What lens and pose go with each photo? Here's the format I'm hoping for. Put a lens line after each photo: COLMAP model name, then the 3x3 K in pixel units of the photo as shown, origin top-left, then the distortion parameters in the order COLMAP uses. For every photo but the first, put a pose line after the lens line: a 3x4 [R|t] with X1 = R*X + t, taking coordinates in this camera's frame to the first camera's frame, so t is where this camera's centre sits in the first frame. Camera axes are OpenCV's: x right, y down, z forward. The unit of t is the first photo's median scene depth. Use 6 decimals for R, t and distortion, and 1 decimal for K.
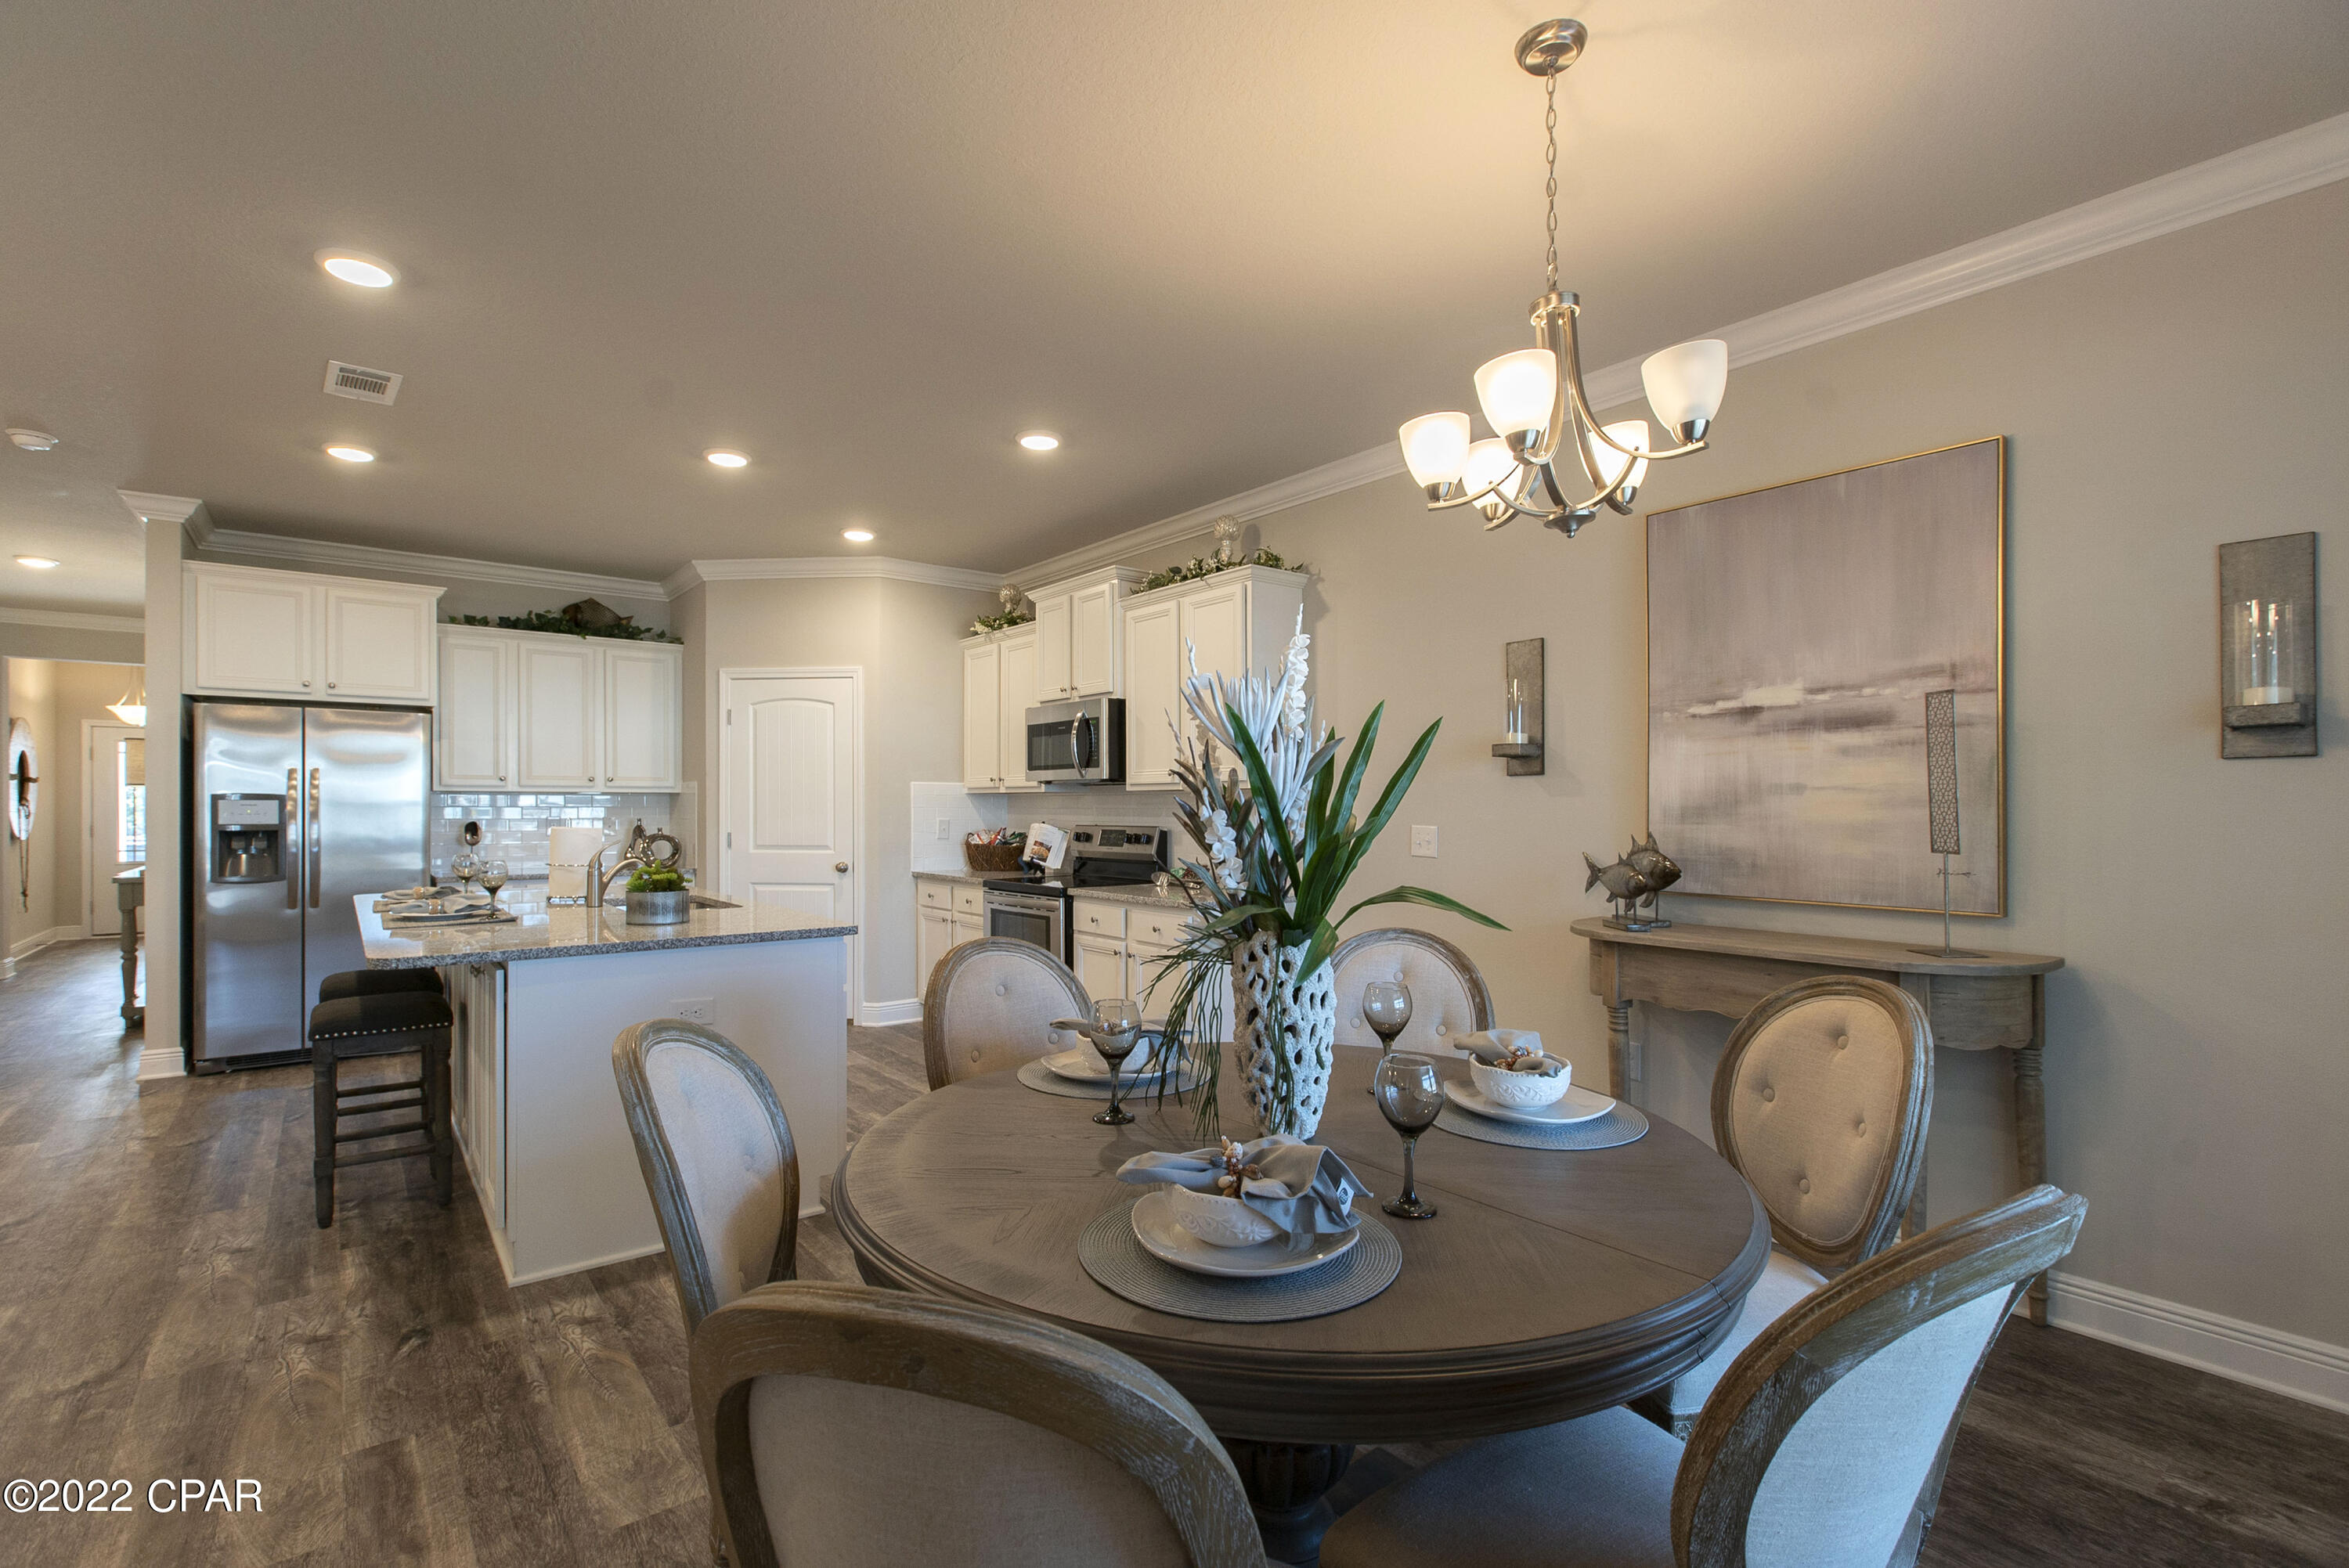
lens RADIAL K [[1069.2, 0, 1174.5], [0, 1069.2, 784.0], [0, 0, 1]] dist [-0.001169, -0.000171]
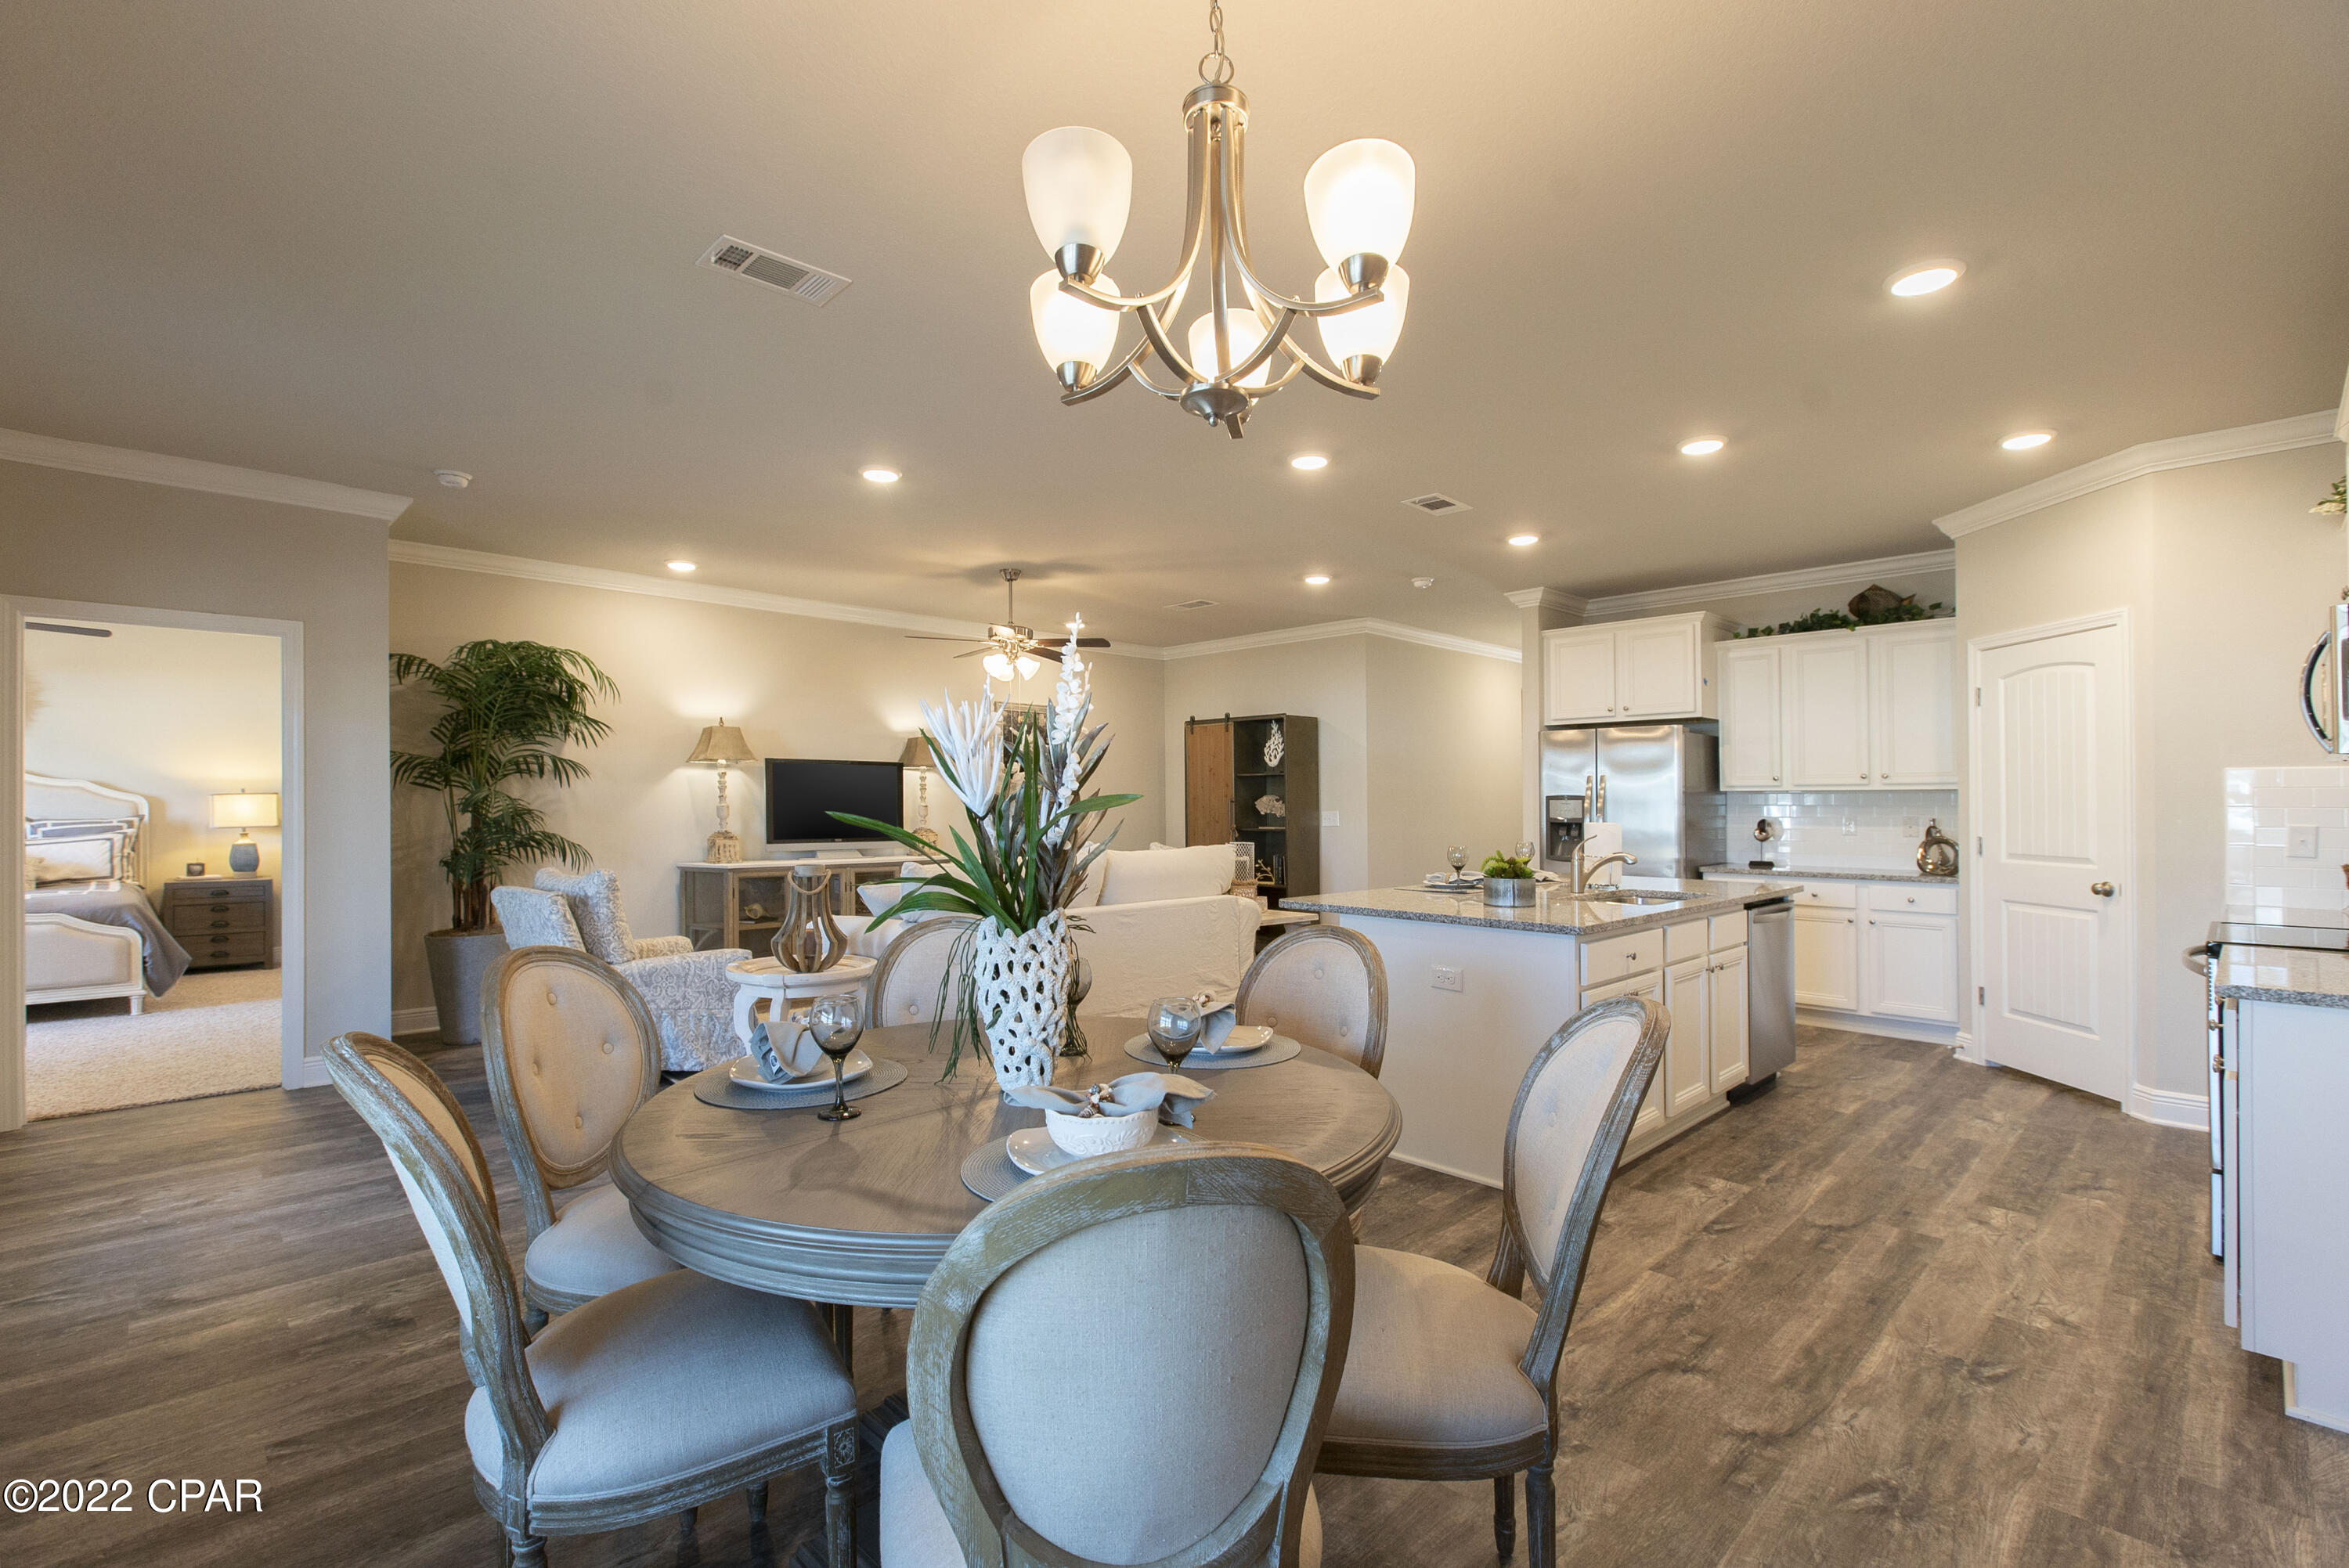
lens RADIAL K [[1080.8, 0, 1174.5], [0, 1080.8, 784.0], [0, 0, 1]] dist [0.057005, 0.000033]
pose [[0.116735, -0.020383, -0.992954, 0.367428], [0.019686, 0.999640, -0.018206, 0.008144], [0.992968, -0.017422, 0.117094, 0.283611]]
